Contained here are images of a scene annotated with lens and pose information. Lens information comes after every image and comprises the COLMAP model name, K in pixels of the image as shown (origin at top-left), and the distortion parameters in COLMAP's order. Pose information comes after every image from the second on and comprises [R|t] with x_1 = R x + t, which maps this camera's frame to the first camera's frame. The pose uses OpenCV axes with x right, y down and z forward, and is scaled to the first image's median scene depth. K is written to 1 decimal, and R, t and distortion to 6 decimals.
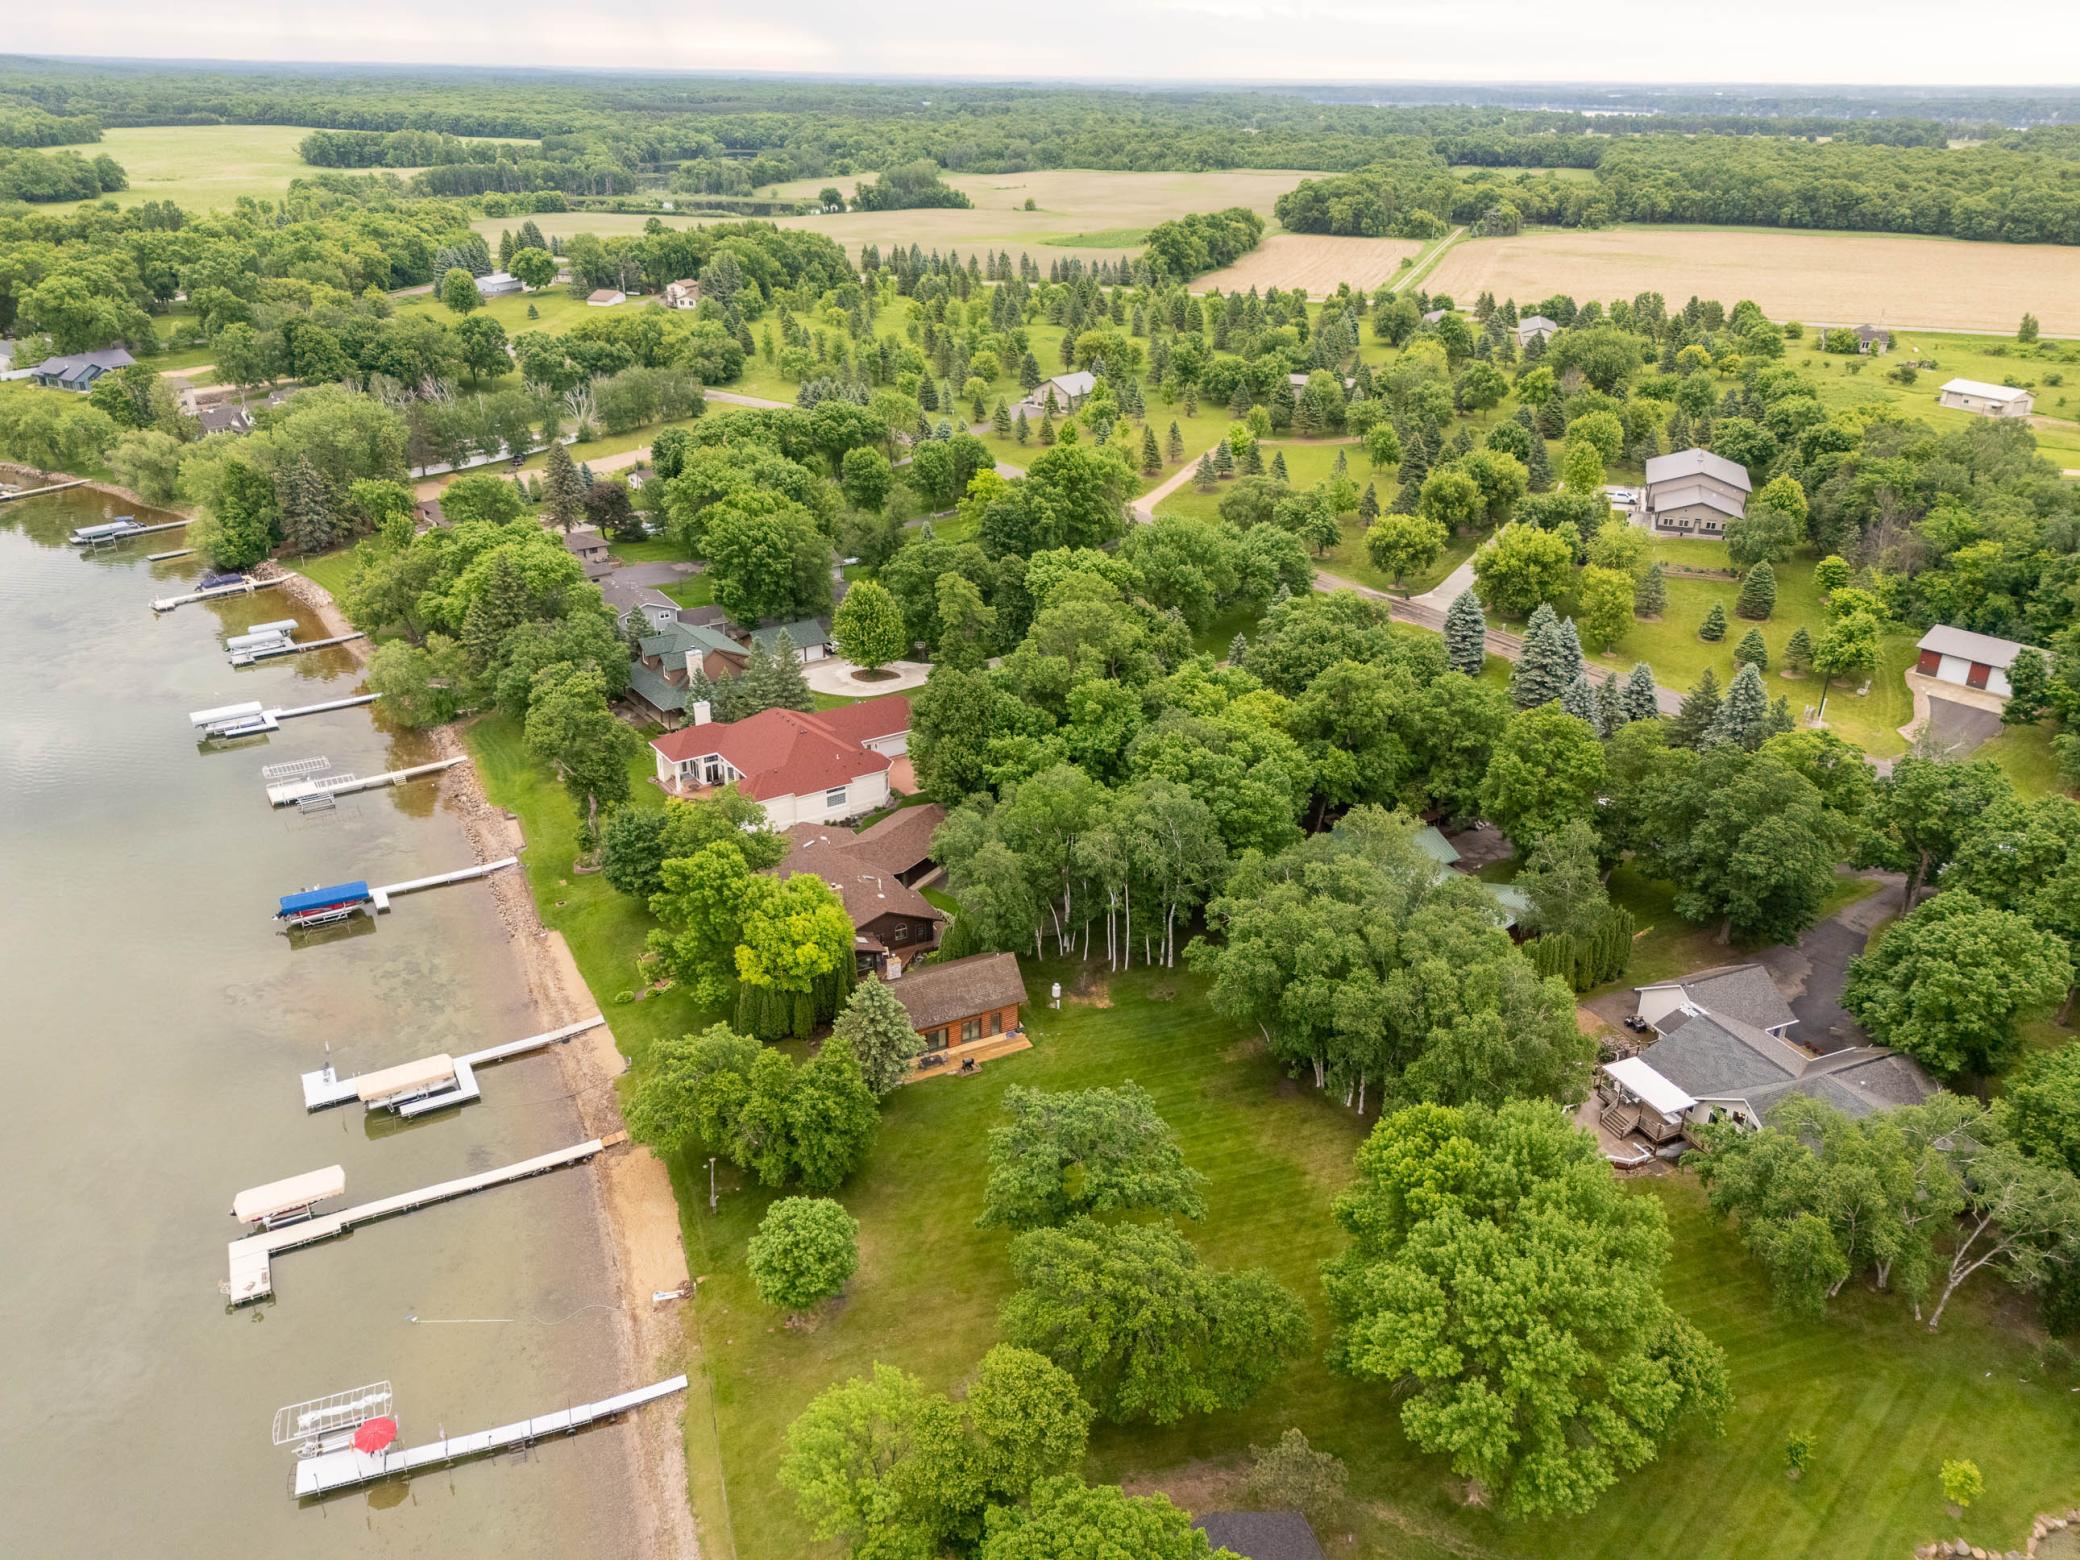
lens RADIAL K [[1525.2, 0, 1041.3], [0, 1525.2, 780.8], [0, 0, 1]] dist [0.069555, -0.056715]
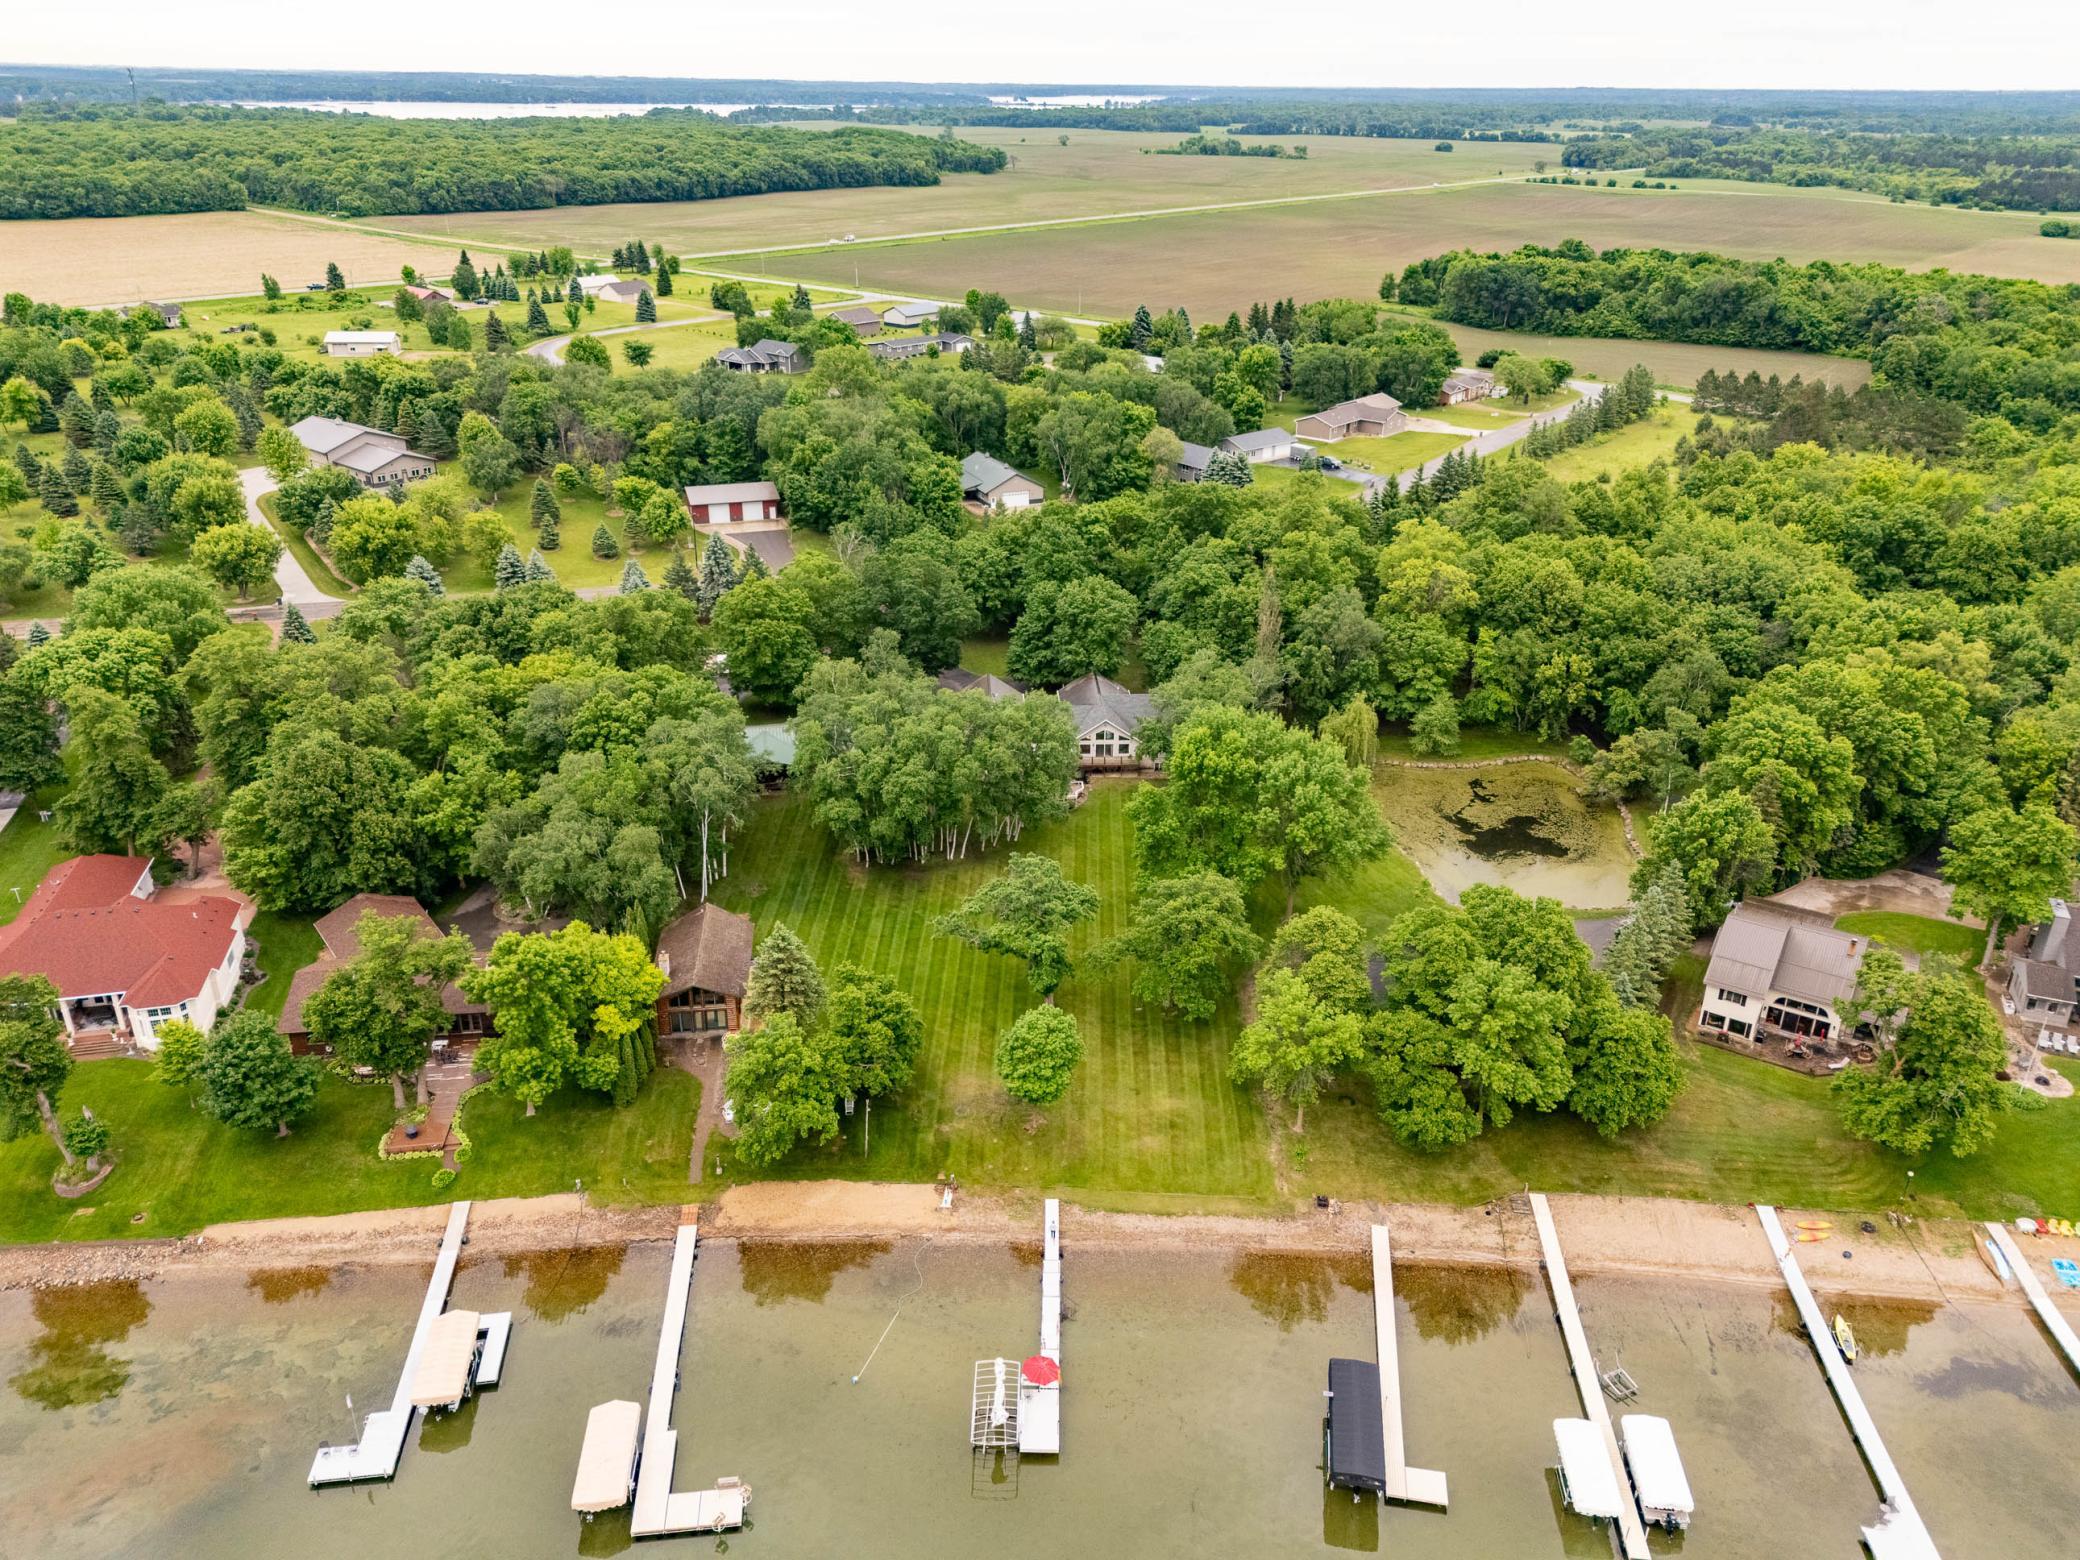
lens RADIAL K [[1525.2, 0, 1041.3], [0, 1525.2, 780.8], [0, 0, 1]] dist [0.069555, -0.056715]
pose [[0.353914, -0.396779, 0.846942, -0.459295], [0.385102, 0.887047, 0.254645, -0.082476], [-0.852316, 0.236037, 0.466739, 0.160885]]
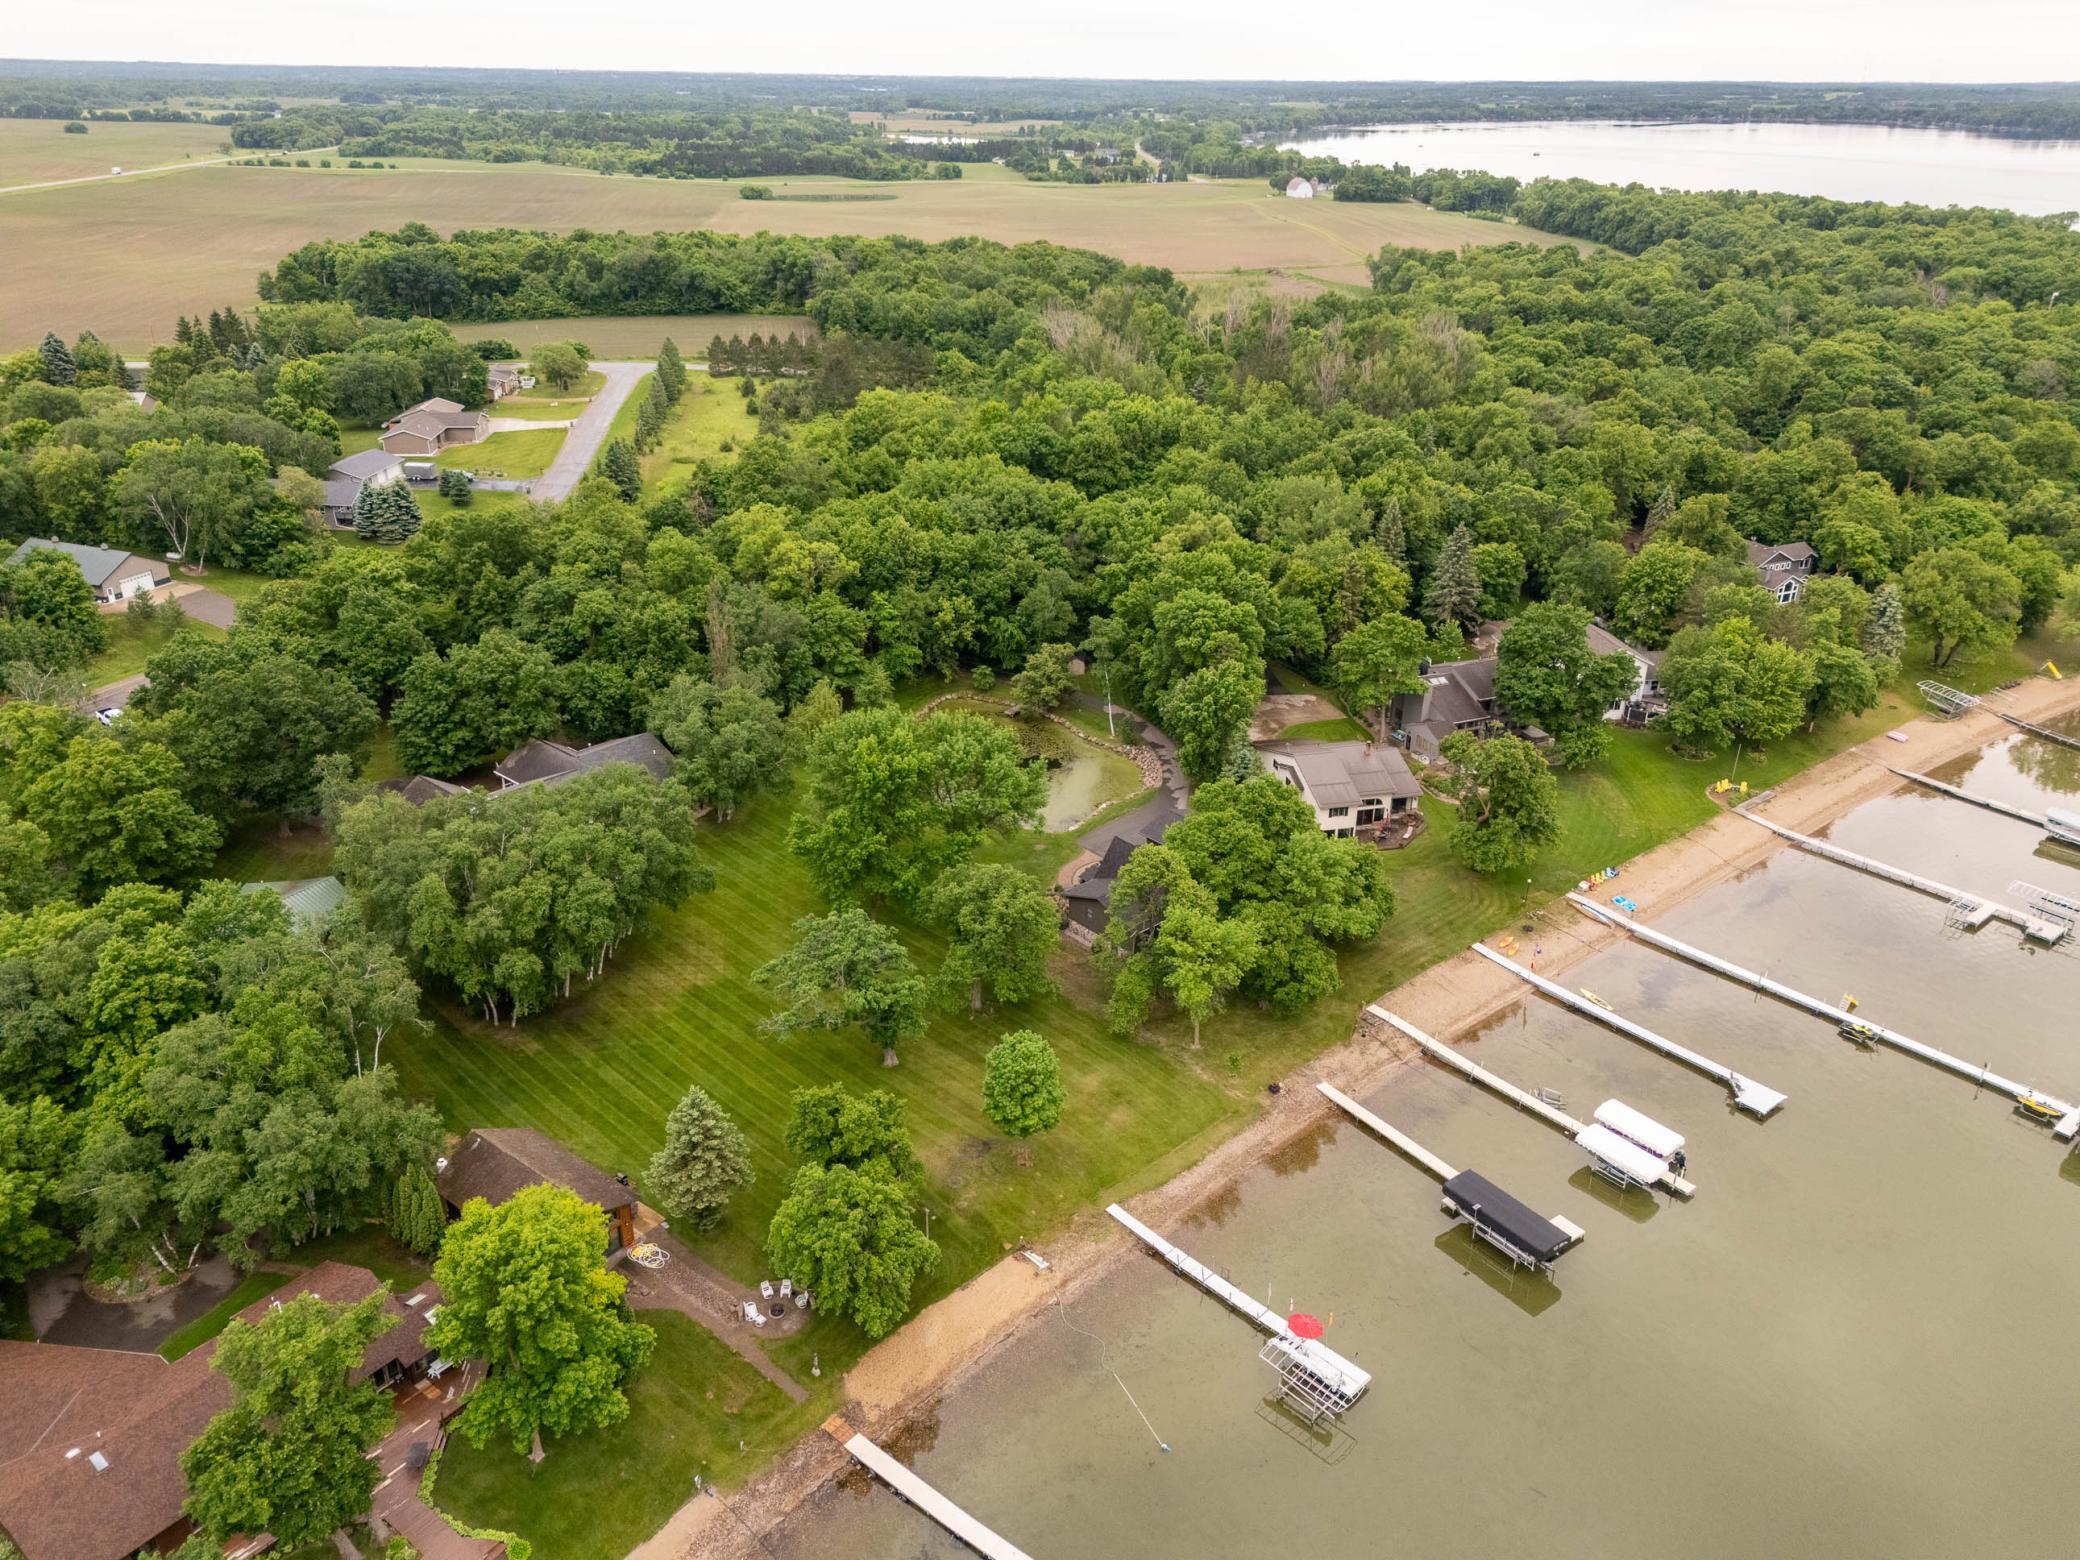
lens RADIAL K [[1525.2, 0, 1041.3], [0, 1525.2, 780.8], [0, 0, 1]] dist [0.069555, -0.056715]
pose [[-0.420947, -0.395473, 0.816336, -0.430611], [0.364875, 0.750113, 0.551540, -0.214707], [-0.830464, 0.530030, -0.171460, 0.448294]]
